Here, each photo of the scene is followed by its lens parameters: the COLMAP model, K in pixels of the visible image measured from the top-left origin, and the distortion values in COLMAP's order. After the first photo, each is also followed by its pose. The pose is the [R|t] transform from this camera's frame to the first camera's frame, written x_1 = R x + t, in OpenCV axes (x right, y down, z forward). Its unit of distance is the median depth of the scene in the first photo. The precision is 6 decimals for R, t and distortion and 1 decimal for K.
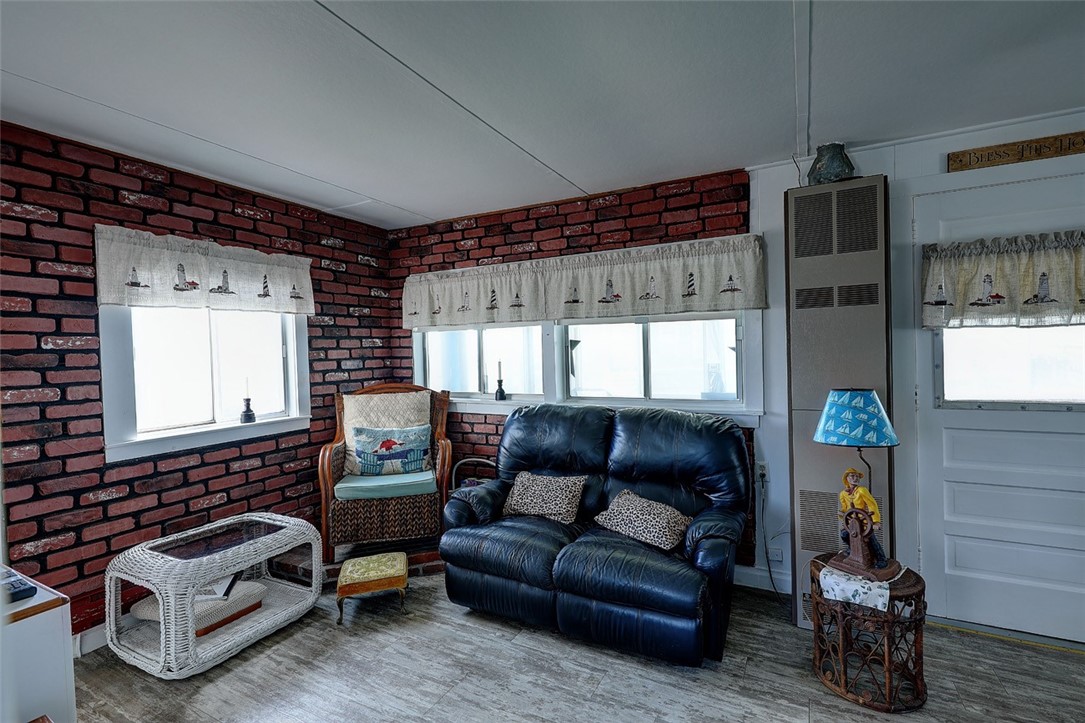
lens RADIAL K [[492.4, 0, 547.7], [0, 492.4, 358.6], [0, 0, 1]] dist [0.005681, -0.000865]
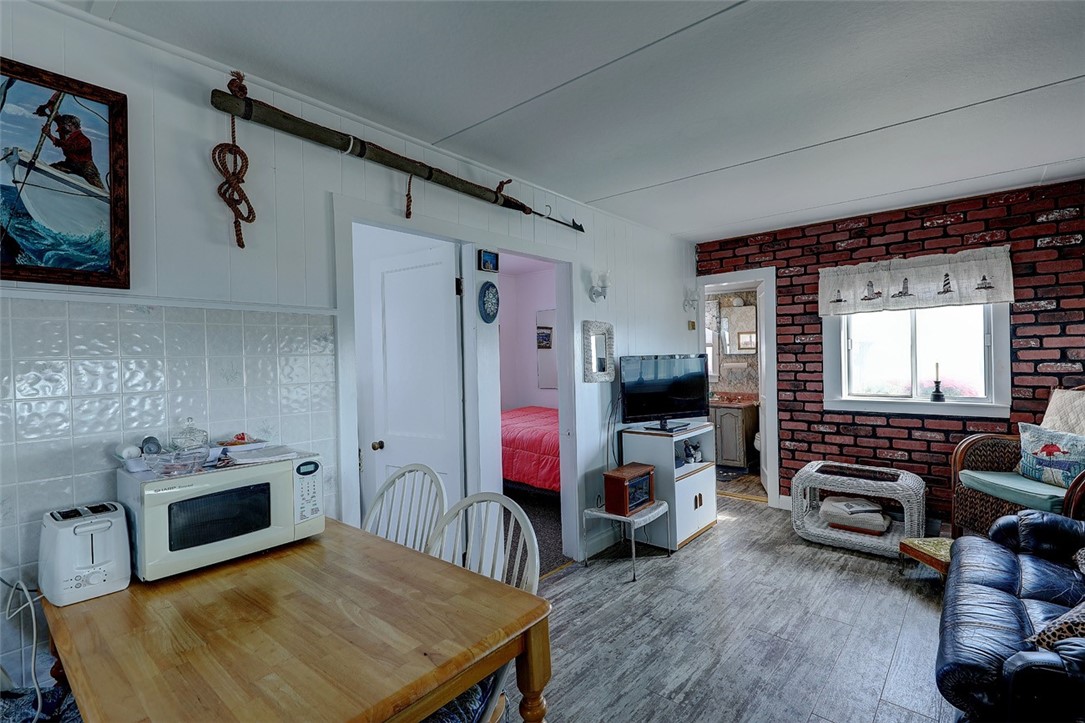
lens RADIAL K [[492.4, 0, 547.7], [0, 492.4, 358.6], [0, 0, 1]] dist [0.005681, -0.000865]
pose [[-0.229503, 0.035916, -0.972645, 0.822153], [0.013498, 0.999340, 0.033717, -0.027808], [0.973214, -0.005390, -0.229836, 0.405093]]
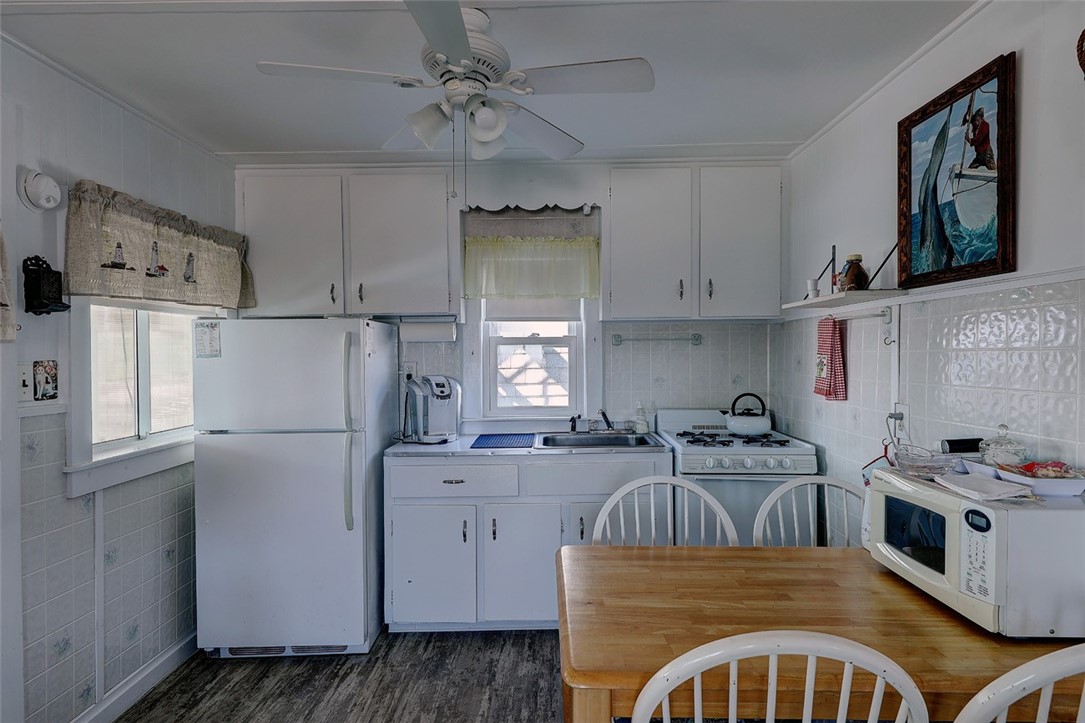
lens RADIAL K [[597.1, 0, 549.9], [0, 597.1, 361.7], [0, 0, 1]] dist [0.011591, -0.002285]
pose [[-0.463987, 0.018041, 0.885658, 0.071187], [0.026699, 0.999623, -0.006374, -0.012498], [-0.885439, 0.020689, -0.464294, 0.503692]]
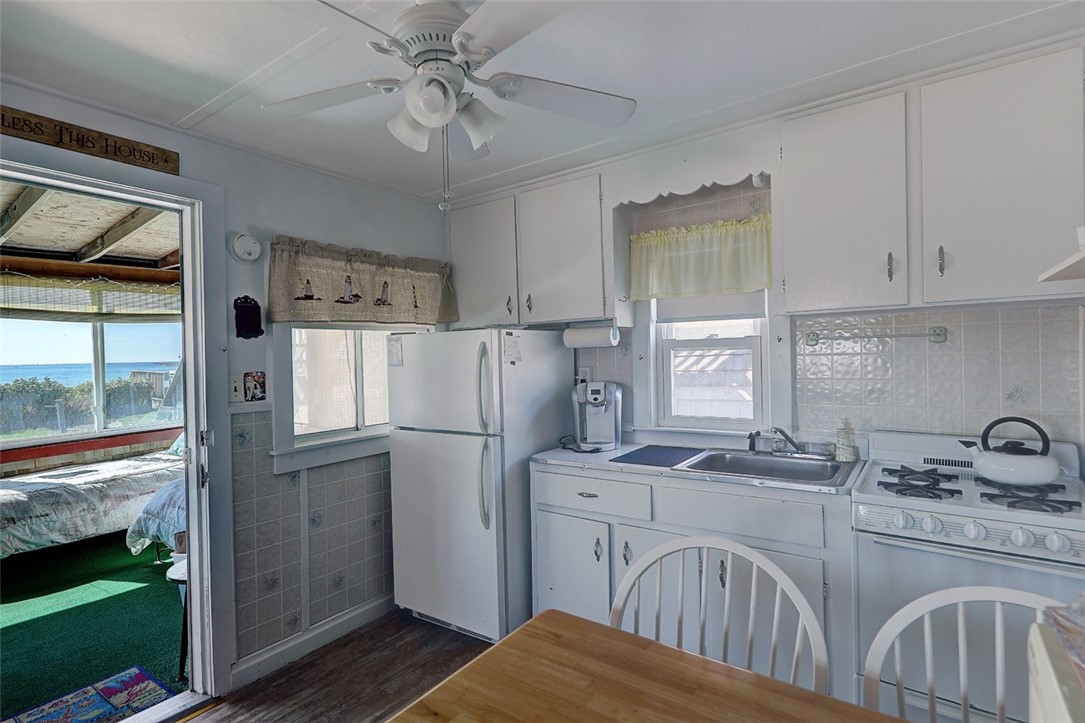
lens RADIAL K [[534.5, 0, 548.5], [0, 534.5, 359.5], [0, 0, 1]] dist [0.010557, -0.001200]
pose [[0.126702, 0.017208, 0.991792, 0.181806], [0.029005, 0.999358, -0.021045, -0.022503], [-0.991517, 0.031433, 0.126121, 0.120283]]
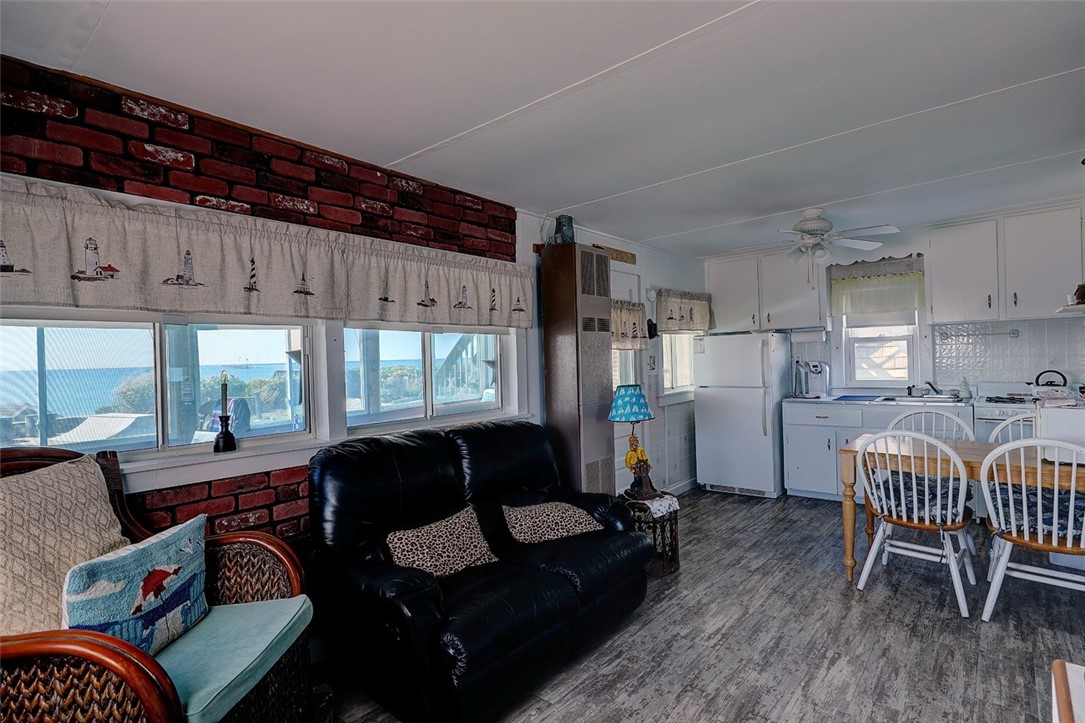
lens RADIAL K [[534.5, 0, 548.5], [0, 534.5, 359.5], [0, 0, 1]] dist [0.010557, -0.001200]
pose [[0.214782, 0.015562, 0.976538, -0.816854], [0.033994, 0.999148, -0.023399, 0.008186], [-0.976070, 0.038223, 0.214070, 0.659950]]
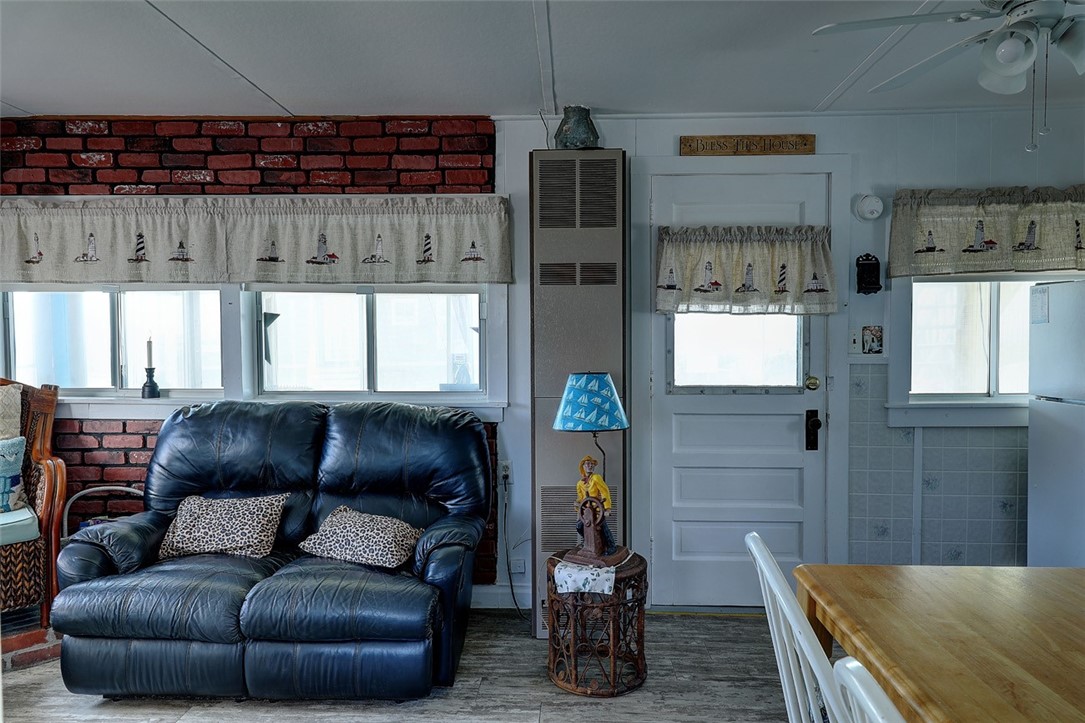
lens RADIAL K [[684.9, 0, 547.6], [0, 684.9, 361.5], [0, 0, 1]] dist [0.015437, -0.001525]
pose [[0.901716, 0.006591, 0.432279, -0.018395], [-0.014487, 0.999783, 0.014974, 0.016482], [-0.432086, -0.019765, 0.901616, -0.112519]]
